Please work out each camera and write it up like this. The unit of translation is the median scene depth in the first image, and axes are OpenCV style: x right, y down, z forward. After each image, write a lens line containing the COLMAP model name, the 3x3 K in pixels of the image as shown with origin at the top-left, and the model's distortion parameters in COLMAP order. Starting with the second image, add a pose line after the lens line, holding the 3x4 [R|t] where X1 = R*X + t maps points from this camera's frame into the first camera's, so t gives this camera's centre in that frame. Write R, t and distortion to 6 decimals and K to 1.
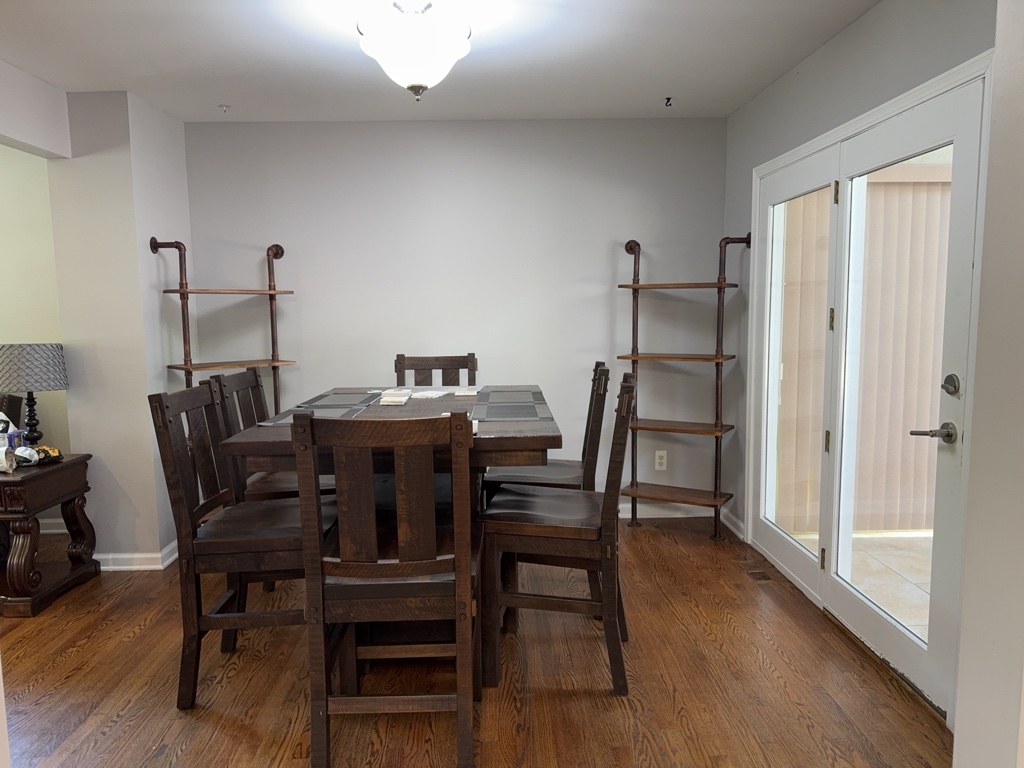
lens RADIAL K [[723.6, 0, 507.3], [0, 723.6, 393.5], [0, 0, 1]] dist [0.044286, -0.052597]
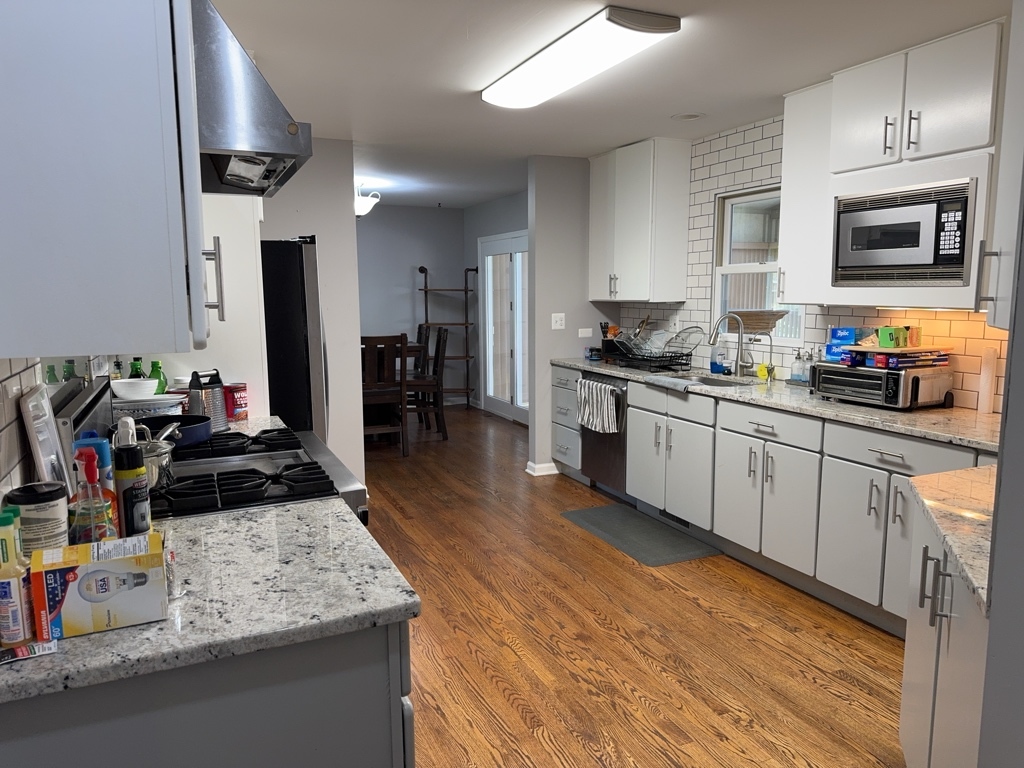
lens RADIAL K [[723.6, 0, 515.3], [0, 723.6, 388.8], [0, 0, 1]] dist [0.044286, -0.052597]
pose [[0.920234, -0.043915, 0.388897, -0.428267], [0.039852, 0.999034, 0.018514, 0.112320], [-0.389334, -0.001539, 0.921095, -1.059841]]
